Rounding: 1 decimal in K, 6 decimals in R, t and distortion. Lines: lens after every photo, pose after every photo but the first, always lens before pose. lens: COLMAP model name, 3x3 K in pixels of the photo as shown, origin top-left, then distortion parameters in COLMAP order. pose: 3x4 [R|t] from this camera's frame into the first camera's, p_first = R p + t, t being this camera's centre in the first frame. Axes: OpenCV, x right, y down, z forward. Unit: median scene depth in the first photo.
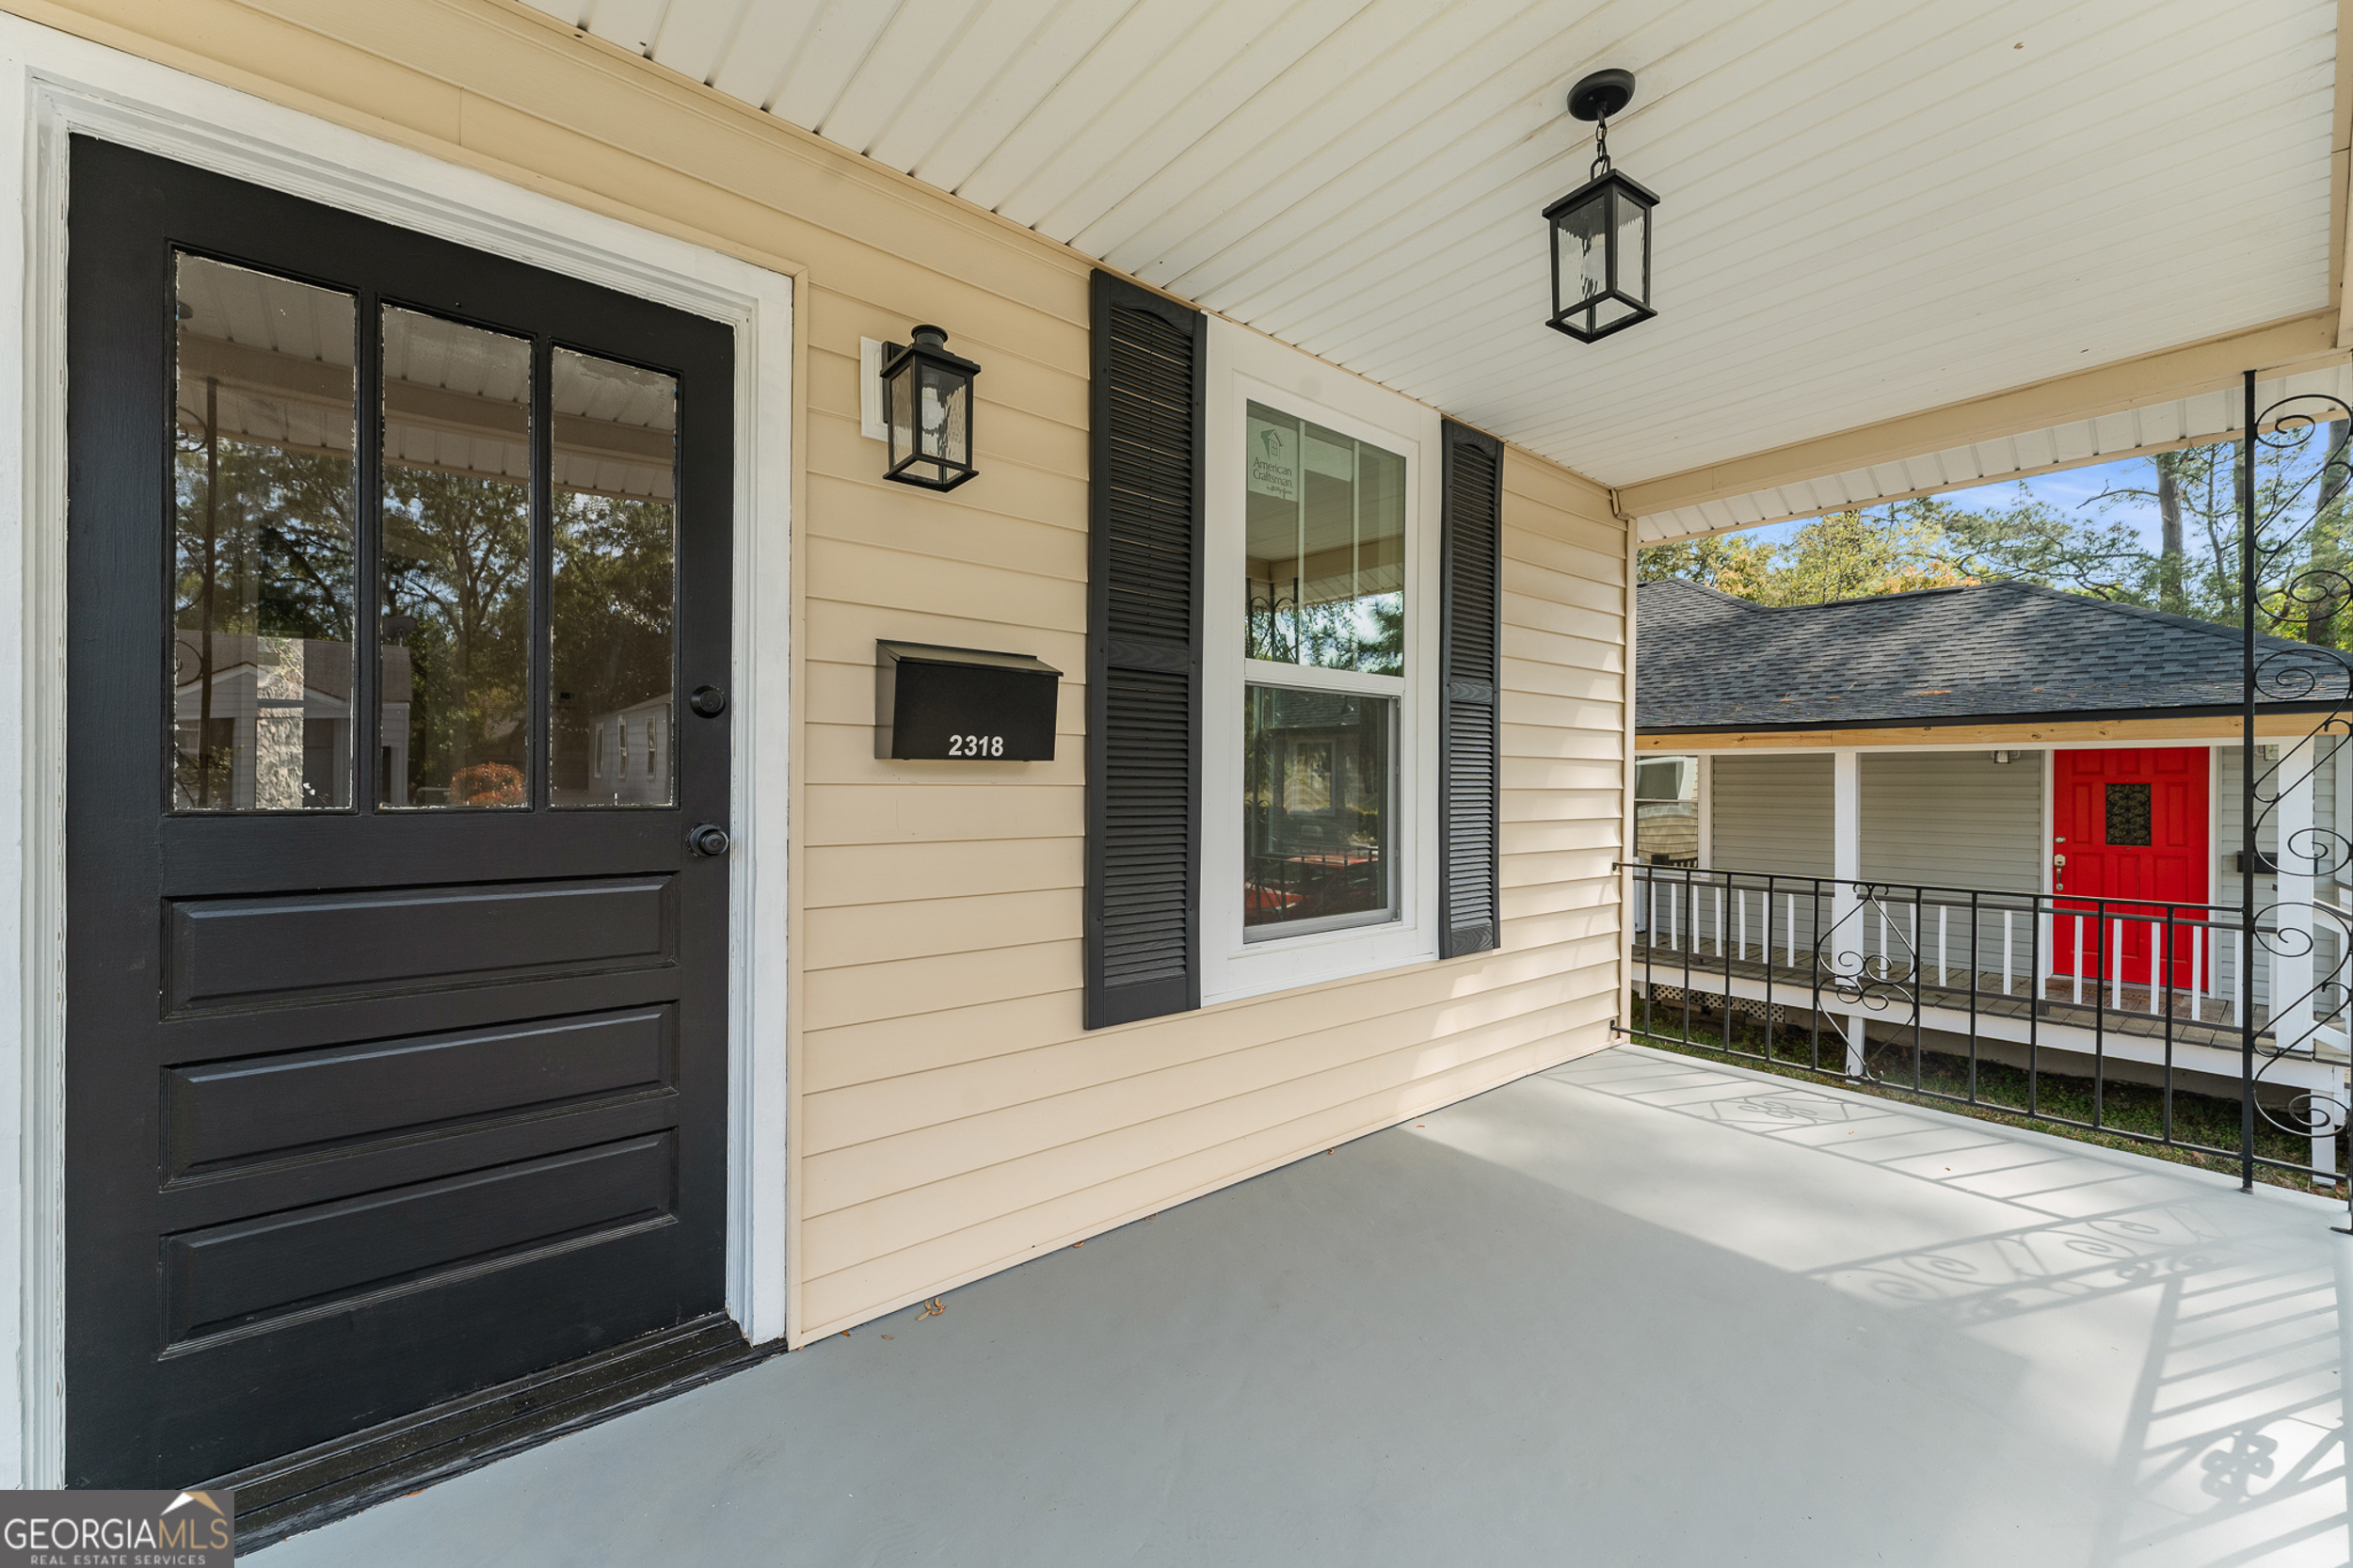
lens RADIAL K [[962.0, 0, 1182.3], [0, 962.0, 784.3], [0, 0, 1]] dist [0.005814, -0.002065]
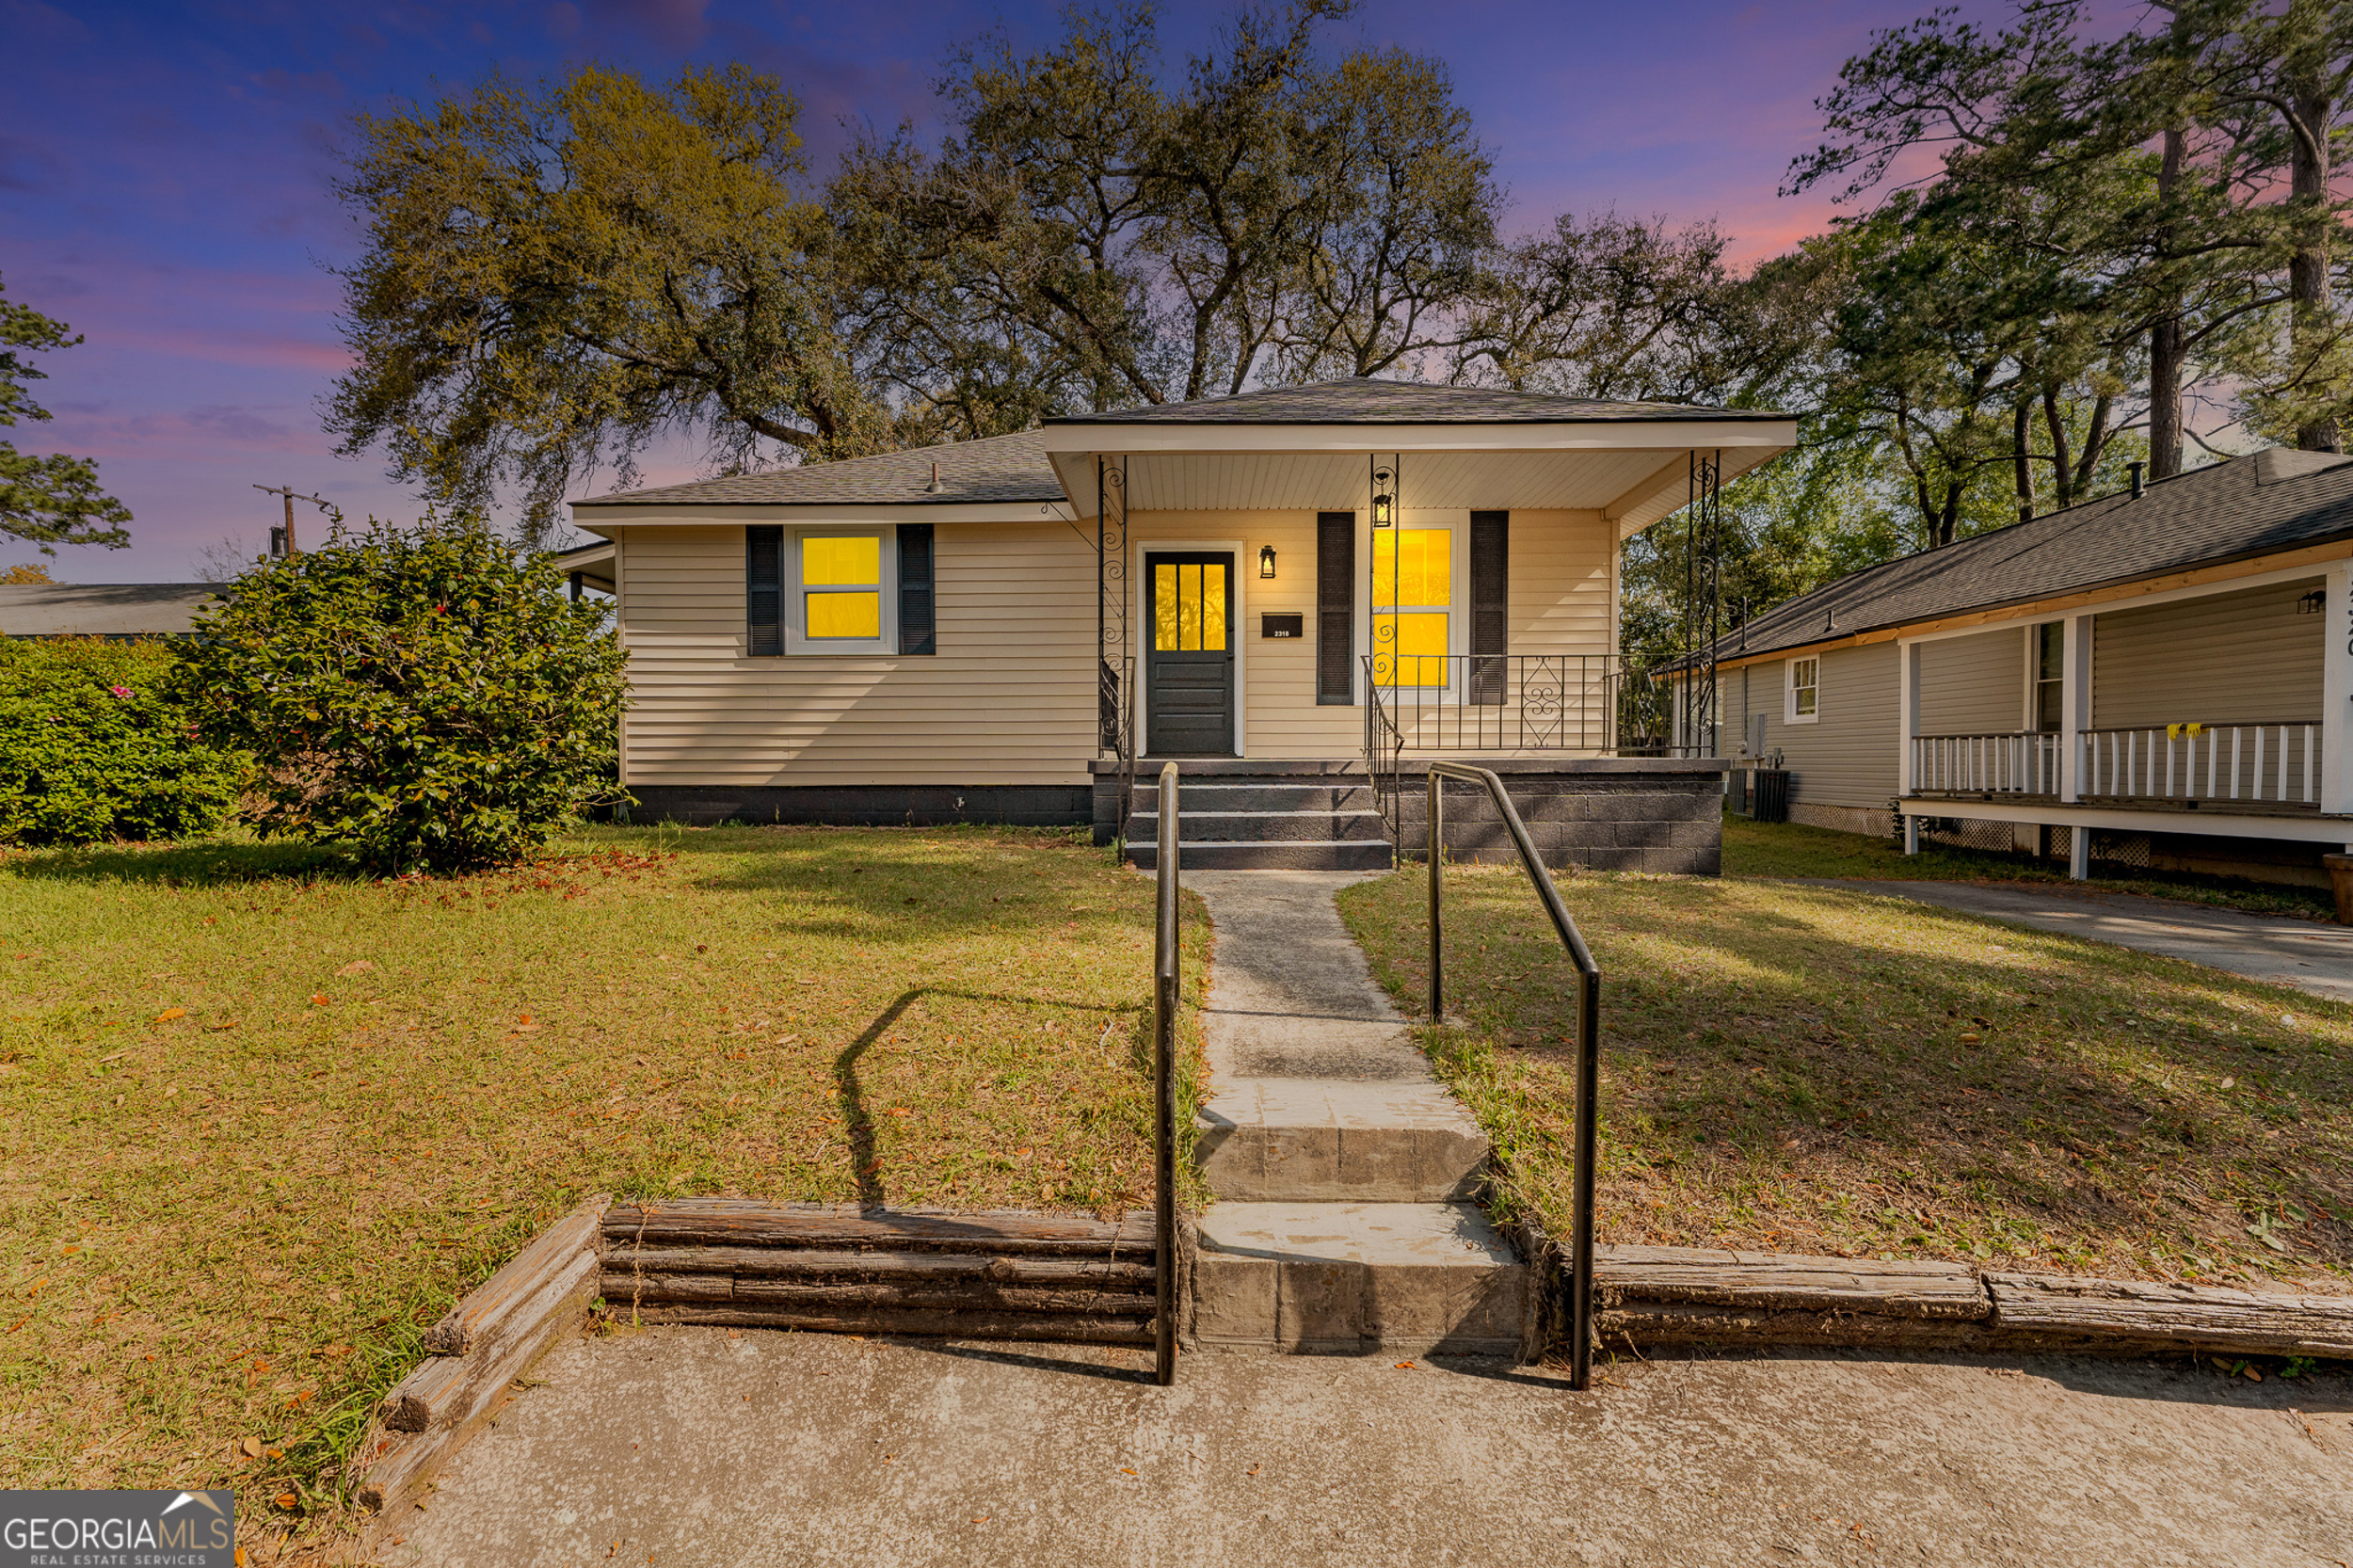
lens RADIAL K [[962.0, 0, 1169.1], [0, 962.0, 779.8], [0, 0, 1]] dist [0.005814, -0.002065]
pose [[0.781728, -0.001645, -0.623617, 1.974398], [0.011885, 0.999854, 0.012261, 0.527639], [0.623506, -0.016997, 0.781634, -2.597498]]
